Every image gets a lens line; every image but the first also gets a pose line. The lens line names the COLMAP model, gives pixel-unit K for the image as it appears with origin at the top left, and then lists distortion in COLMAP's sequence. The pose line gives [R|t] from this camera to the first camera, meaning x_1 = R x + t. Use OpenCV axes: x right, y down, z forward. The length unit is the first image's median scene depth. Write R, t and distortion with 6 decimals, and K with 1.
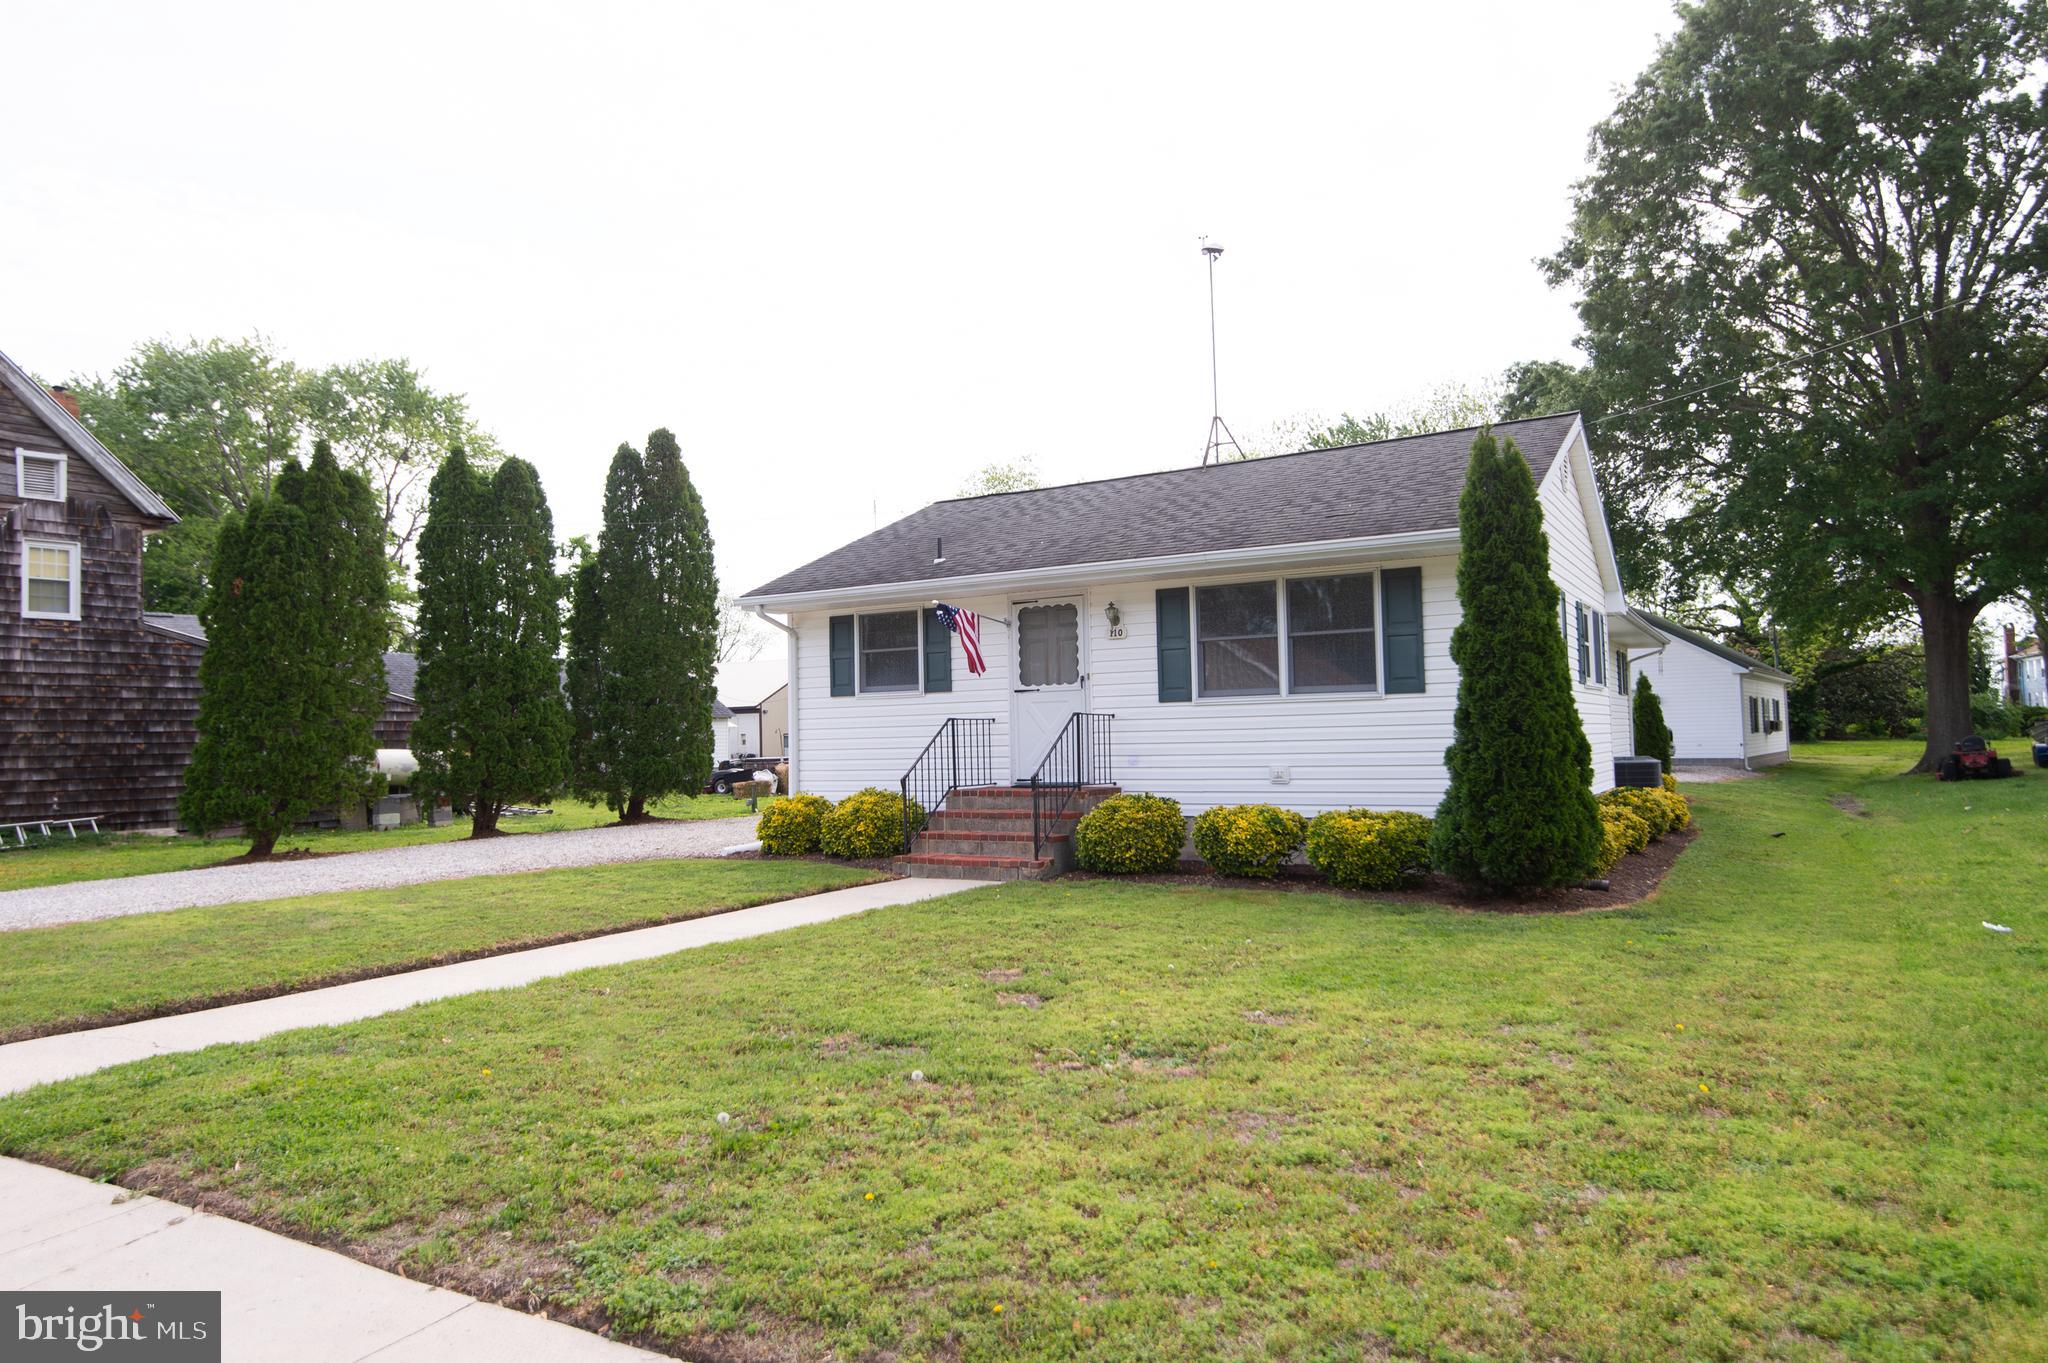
lens RADIAL K [[1243.7, 0, 1024.0], [0, 1243.7, 681.5], [0, 0, 1]] dist [0.003685, 0.000479]
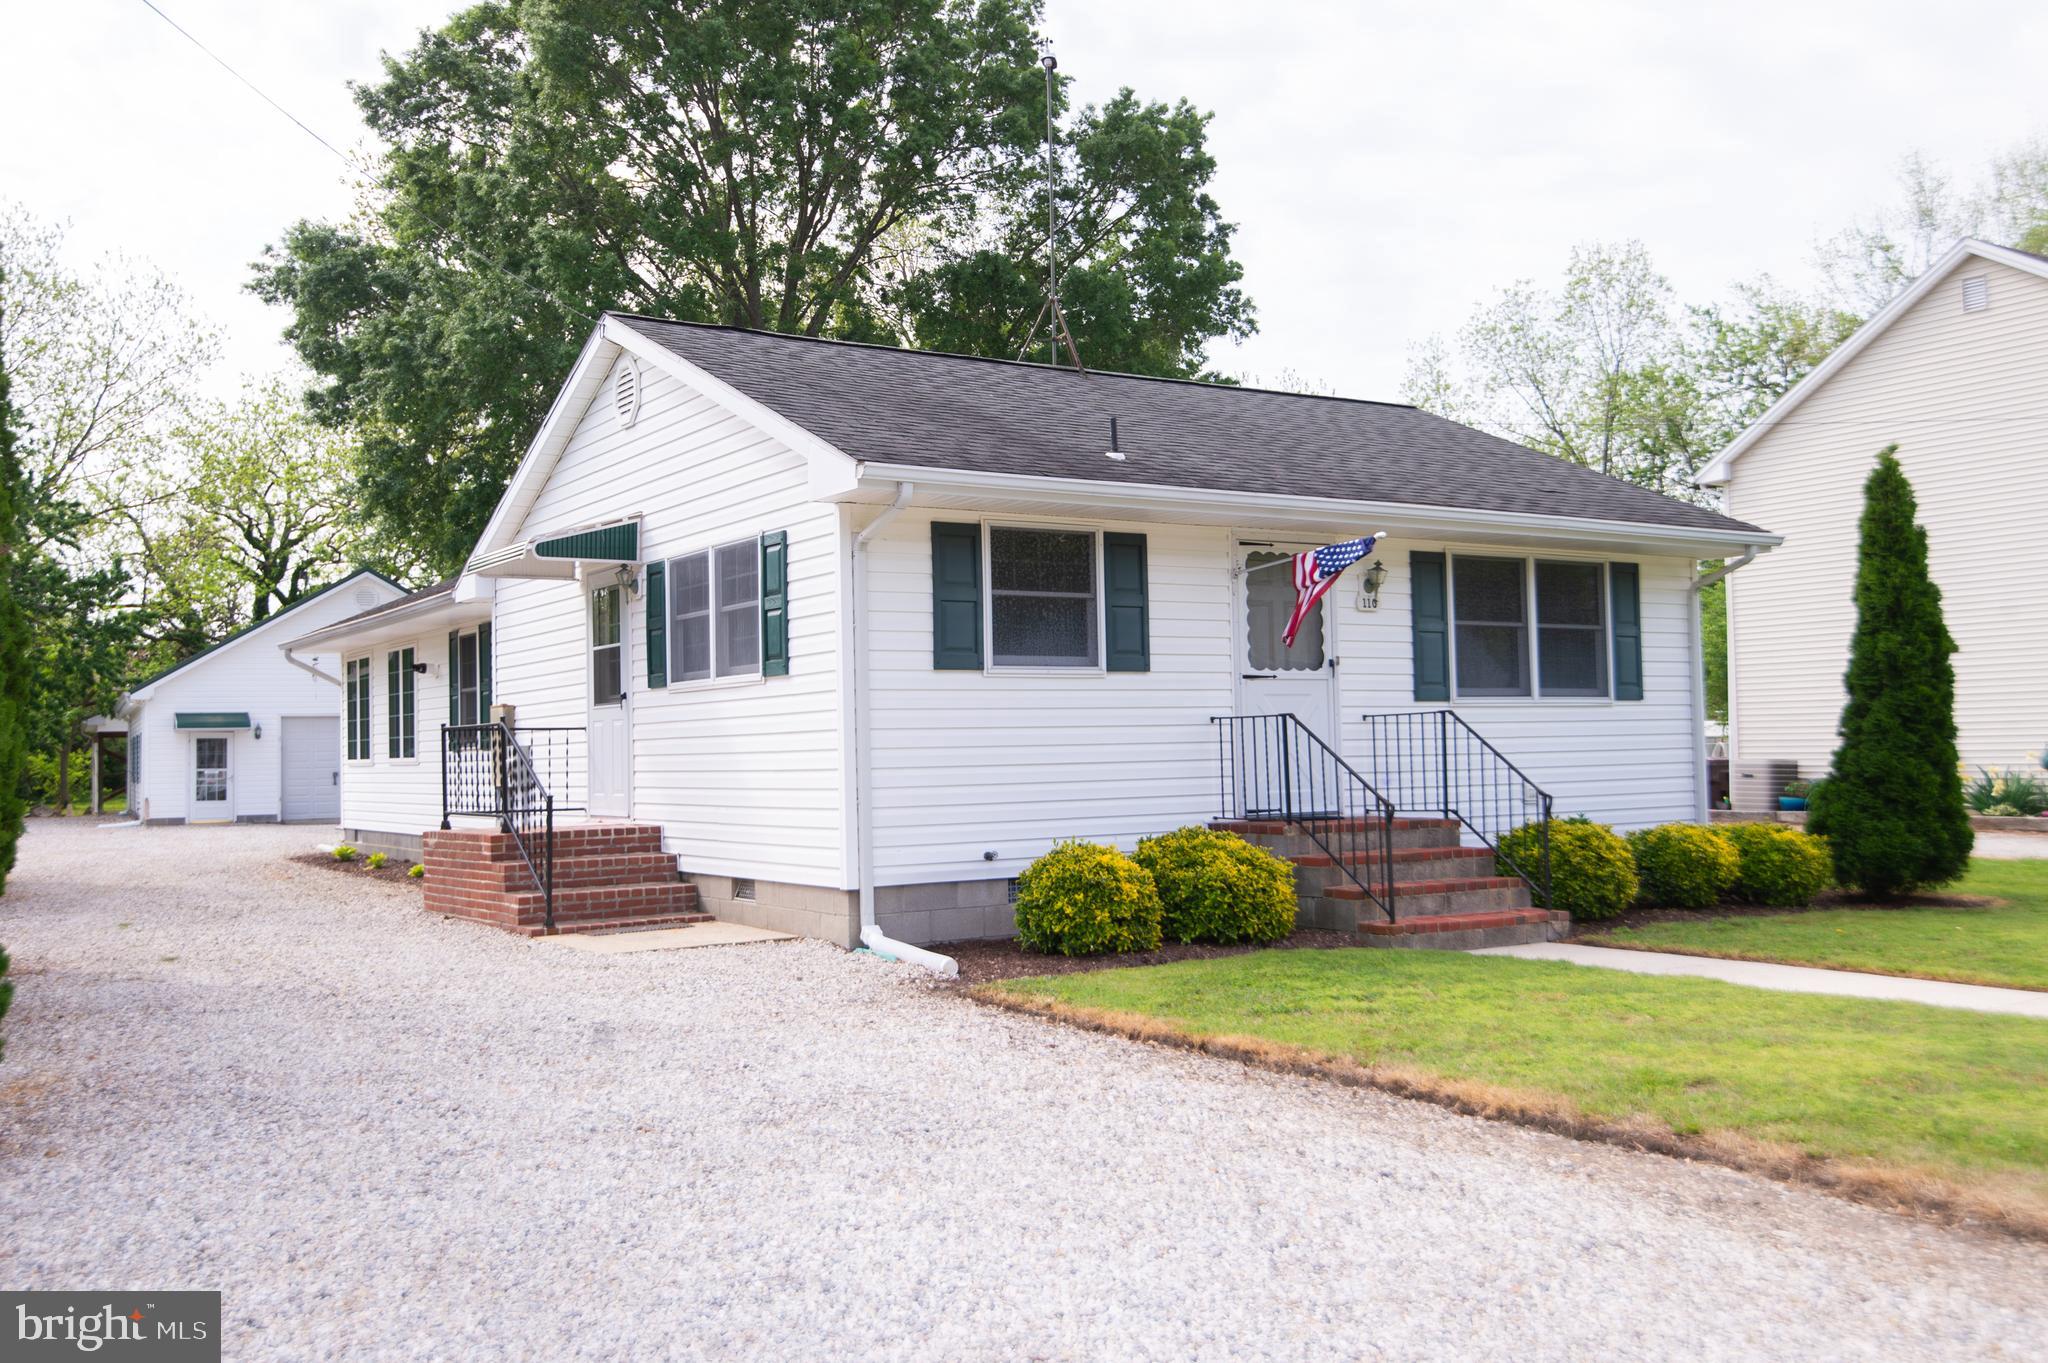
lens RADIAL K [[1841.7, 0, 1024.0], [0, 1841.7, 681.5], [0, 0, 1]] dist [0.017388, 0.008403]
pose [[0.449712, 0.045189, 0.892030, -0.995542], [-0.032805, 0.998881, -0.034064, 0.050918], [-0.892571, -0.013944, 0.450691, 0.710329]]
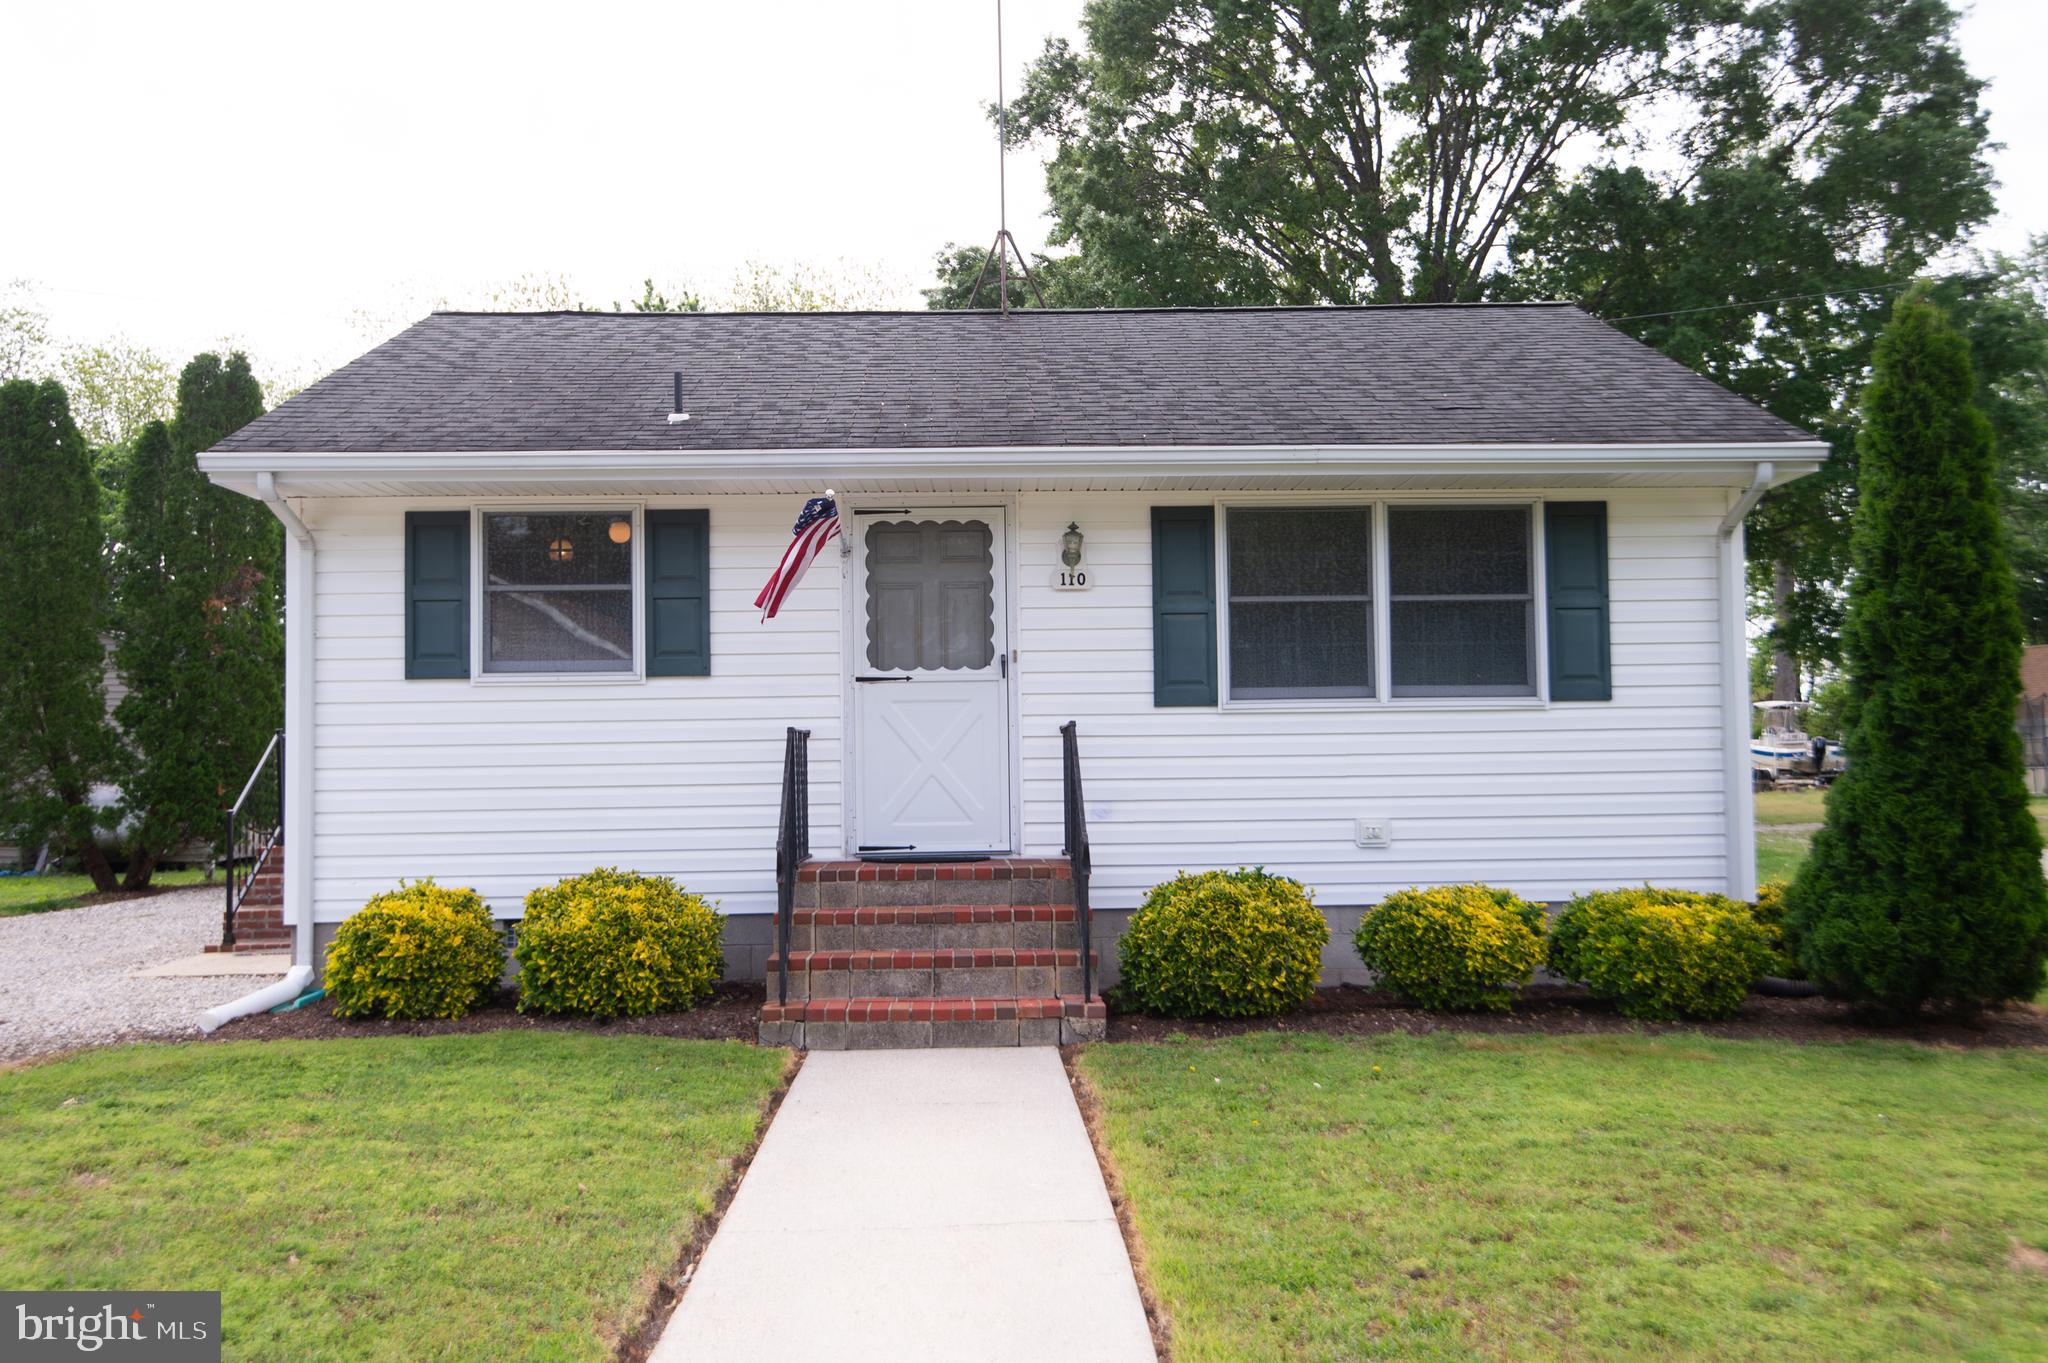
lens RADIAL K [[1841.7, 0, 1024.0], [0, 1841.7, 681.5], [0, 0, 1]] dist [0.017388, 0.008403]
pose [[0.850636, 0.033442, 0.524691, -0.380490], [-0.029530, 0.999439, -0.015825, 0.020452], [-0.524925, -0.002032, 0.851146, 0.321933]]
